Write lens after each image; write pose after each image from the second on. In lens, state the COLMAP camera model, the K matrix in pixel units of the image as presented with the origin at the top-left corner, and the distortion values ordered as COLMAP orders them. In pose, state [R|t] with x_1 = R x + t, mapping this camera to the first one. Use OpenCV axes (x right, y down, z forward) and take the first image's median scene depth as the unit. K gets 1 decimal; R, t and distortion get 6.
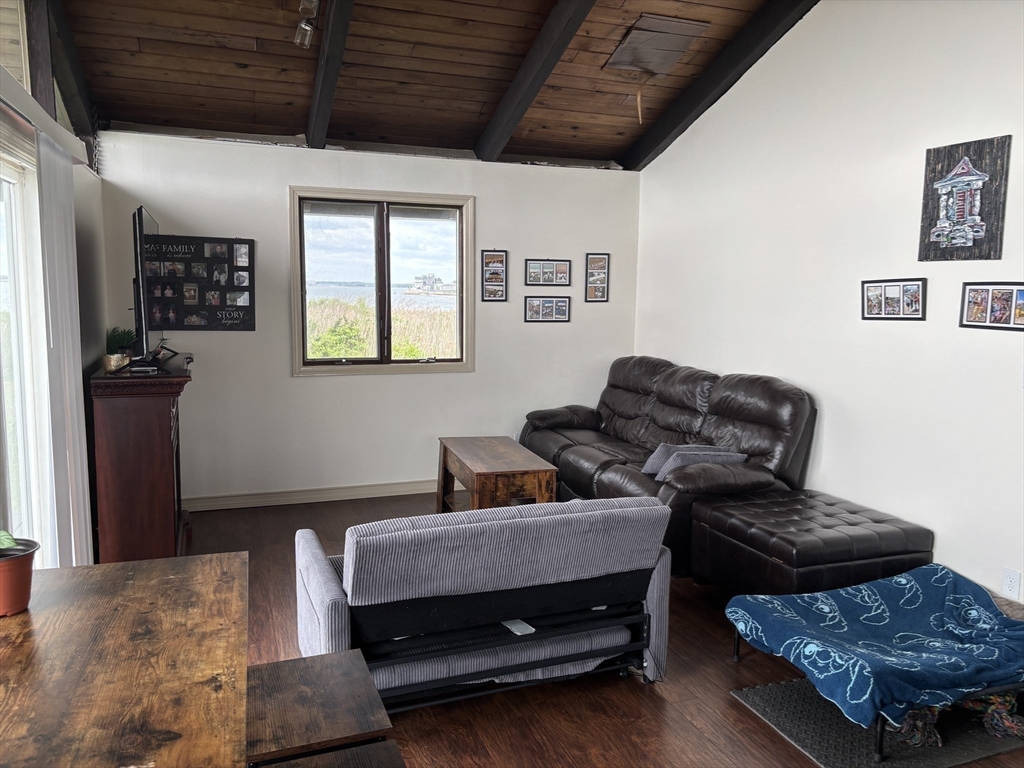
lens RADIAL K [[780.9, 0, 489.3], [0, 780.9, 381.1], [0, 0, 1]] dist [0.084010, -0.075739]
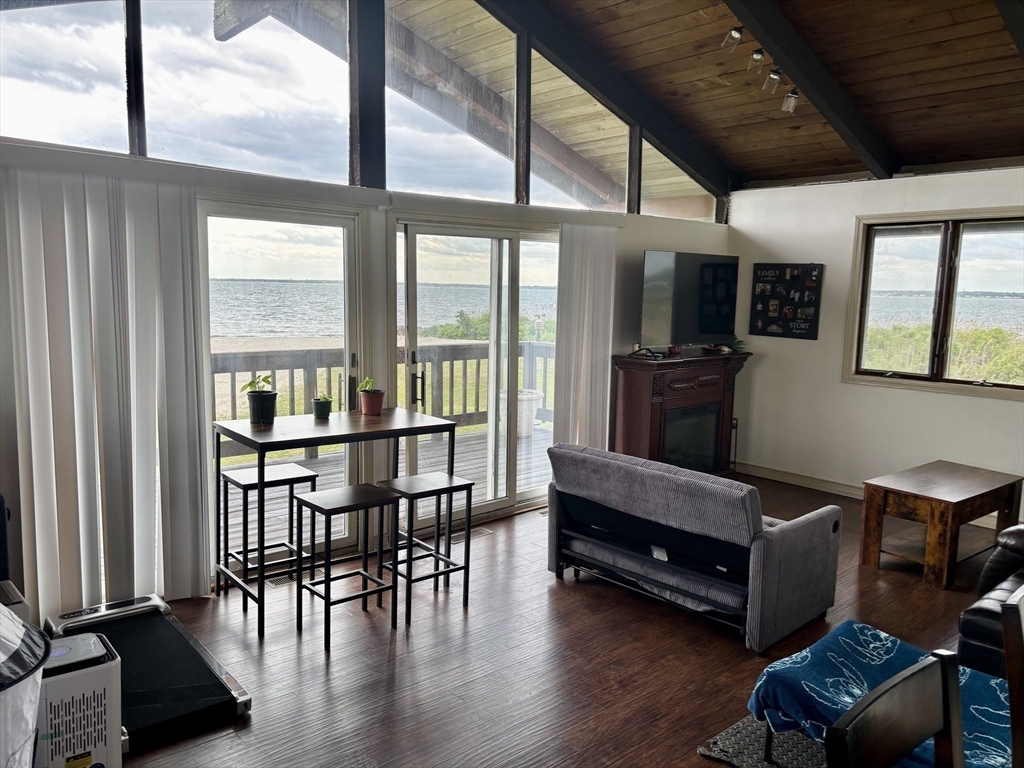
lens RADIAL K [[780.9, 0, 508.1], [0, 780.9, 381.8], [0, 0, 1]] dist [0.084010, -0.075739]
pose [[0.366503, 0.108675, -0.924048, 0.662694], [-0.129886, 0.989406, 0.064845, -0.018570], [0.921306, 0.096255, 0.376736, 0.129760]]
